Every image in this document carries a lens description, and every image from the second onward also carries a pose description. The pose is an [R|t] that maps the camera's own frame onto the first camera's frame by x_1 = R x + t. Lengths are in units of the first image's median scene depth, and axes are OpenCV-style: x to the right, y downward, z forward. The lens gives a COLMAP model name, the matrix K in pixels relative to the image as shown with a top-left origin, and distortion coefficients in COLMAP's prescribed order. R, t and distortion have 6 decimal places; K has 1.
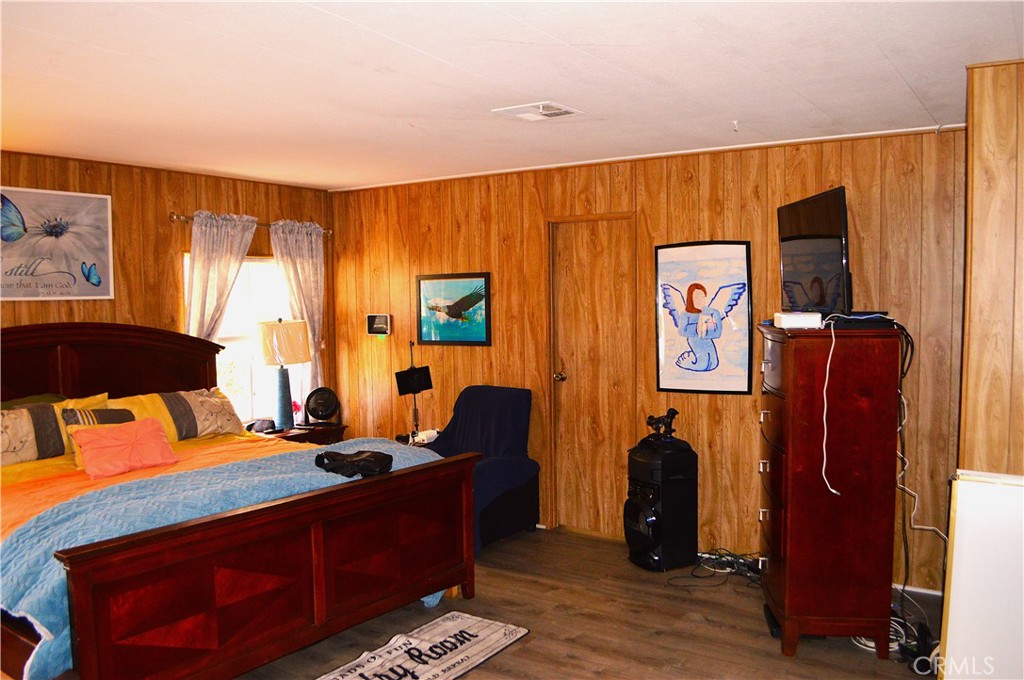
lens RADIAL K [[816.7, 0, 524.2], [0, 816.7, 345.5], [0, 0, 1]] dist [-0.086008, 0.014612]
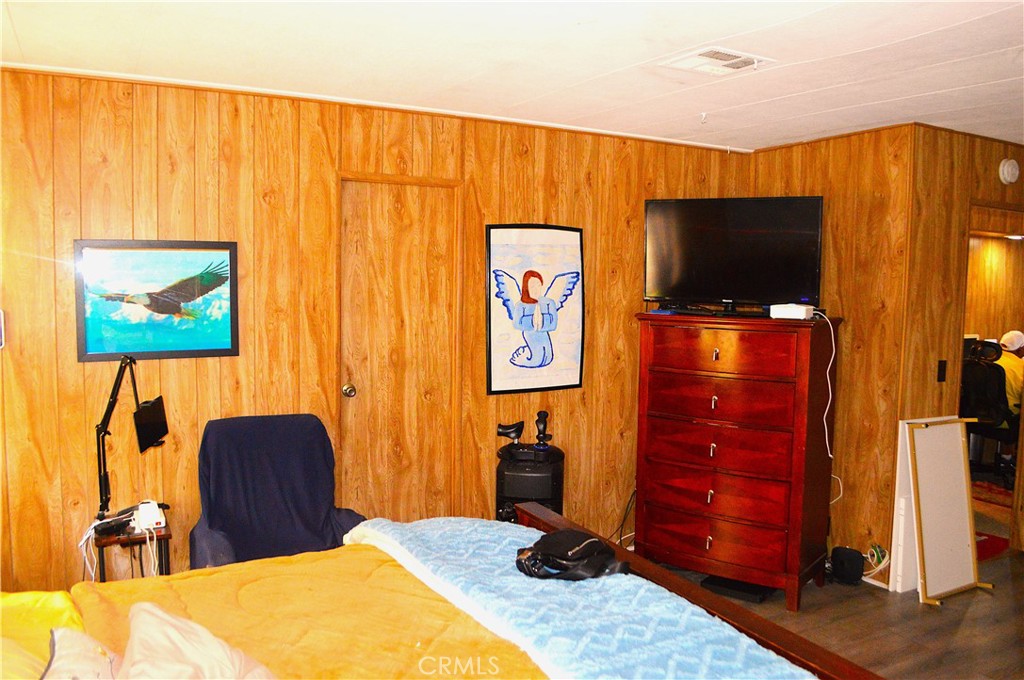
lens RADIAL K [[816.7, 0, 524.2], [0, 816.7, 345.5], [0, 0, 1]] dist [-0.086008, 0.014612]
pose [[0.464439, -0.049680, 0.884211, -0.549165], [0.036015, 0.998659, 0.037193, -0.025154], [-0.884873, 0.014570, 0.465605, 0.542168]]
